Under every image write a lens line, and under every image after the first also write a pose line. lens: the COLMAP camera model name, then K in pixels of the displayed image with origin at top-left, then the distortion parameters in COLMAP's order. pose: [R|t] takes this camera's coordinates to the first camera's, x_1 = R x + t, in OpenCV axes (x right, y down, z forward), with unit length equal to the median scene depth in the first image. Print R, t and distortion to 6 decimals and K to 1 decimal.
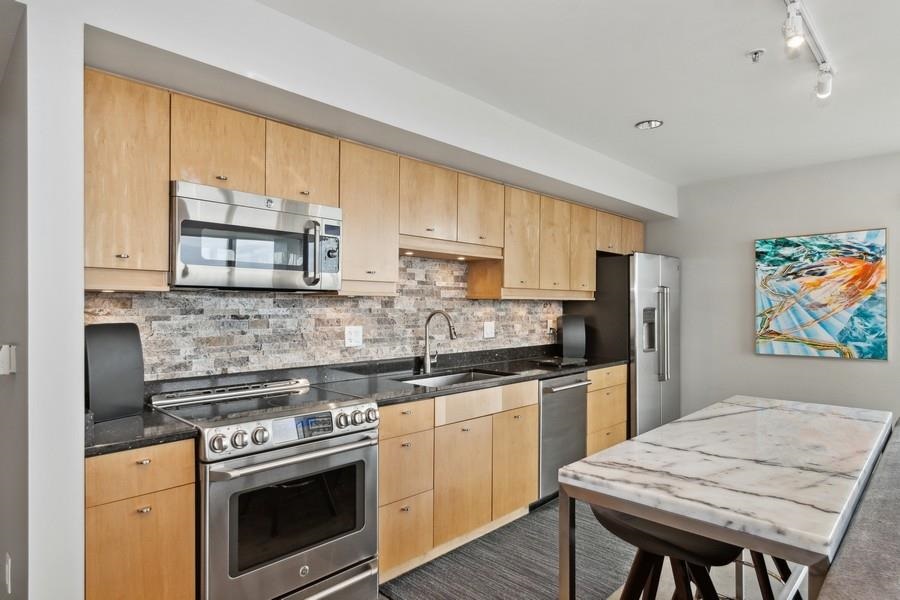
lens RADIAL K [[519.3, 0, 463.9], [0, 519.3, 308.6], [0, 0, 1]] dist [0.021283, -0.005780]
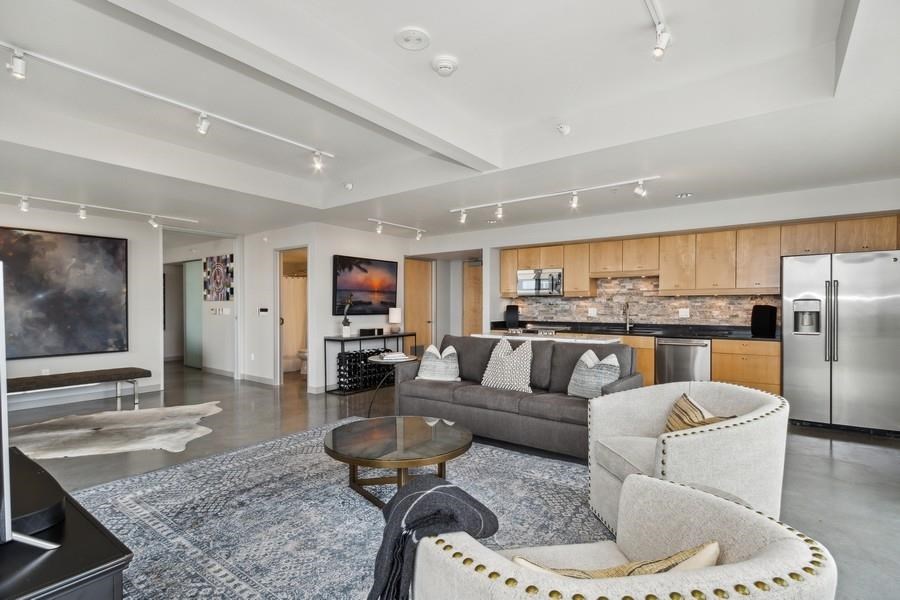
lens RADIAL K [[433.6, 0, 455.8], [0, 433.6, 308.5], [0, 0, 1]] dist [0.019574, -0.006460]
pose [[0.120616, 0.003830, -0.992692, 1.455235], [-0.003686, 0.999987, 0.003410, 0.023177], [0.992692, 0.003248, 0.120628, 0.050270]]
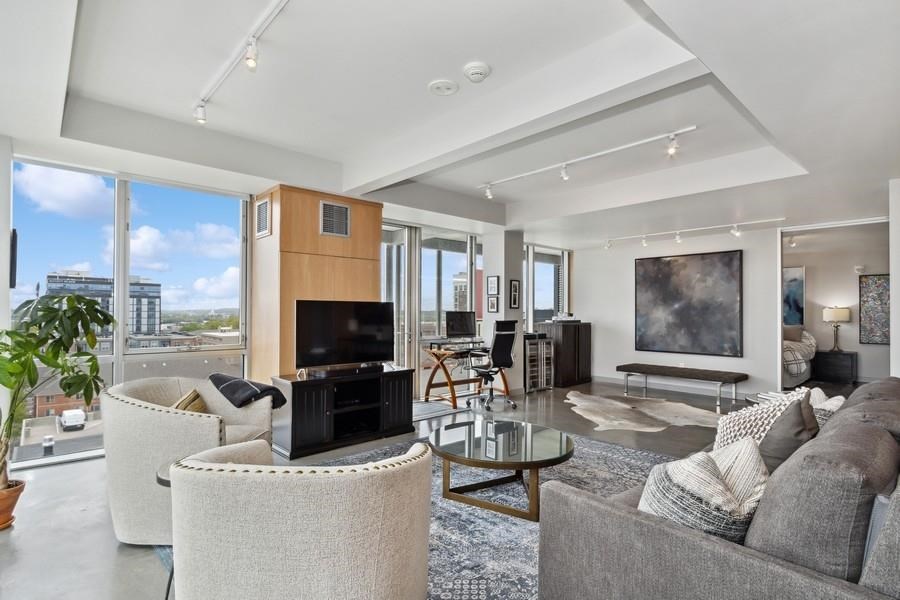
lens RADIAL K [[459.9, 0, 447.3], [0, 459.9, 307.4], [0, 0, 1]] dist [0.018203, -0.005650]
pose [[-0.997461, -0.007421, 0.070832, 0.735479], [-0.007853, 0.999952, -0.005834, 0.018608], [-0.070785, -0.006376, -0.997471, 0.860930]]
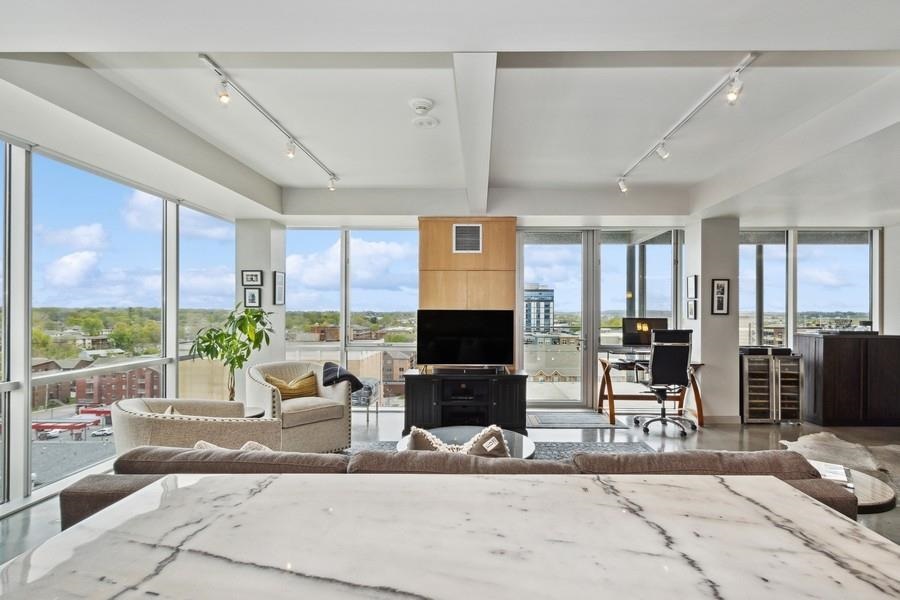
lens RADIAL K [[459.4, 0, 464.2], [0, 459.4, 310.2], [0, 0, 1]] dist [0.013040, -0.004859]
pose [[-0.670320, -0.003732, 0.742062, 0.080114], [-0.003414, 0.999992, 0.001945, -0.003636], [-0.742064, -0.001230, -0.670328, 0.610307]]
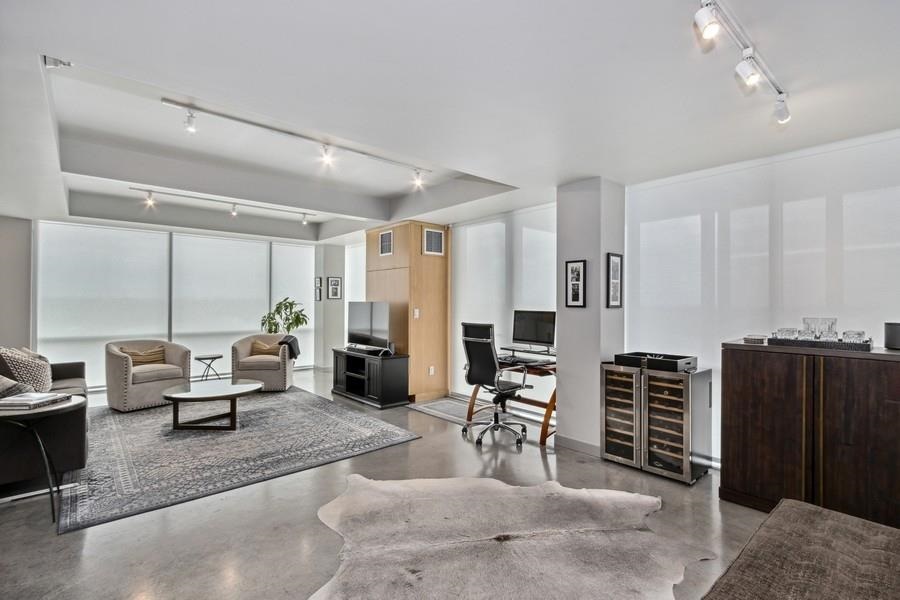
lens RADIAL K [[433.6, 0, 438.7], [0, 433.6, 301.2], [0, 0, 1]] dist [0.019574, -0.006460]
pose [[0.123221, 0.004790, 0.992368, -0.445502], [-0.003689, 0.999984, -0.004369, 0.001824], [-0.992372, -0.003122, 0.123237, -0.729289]]
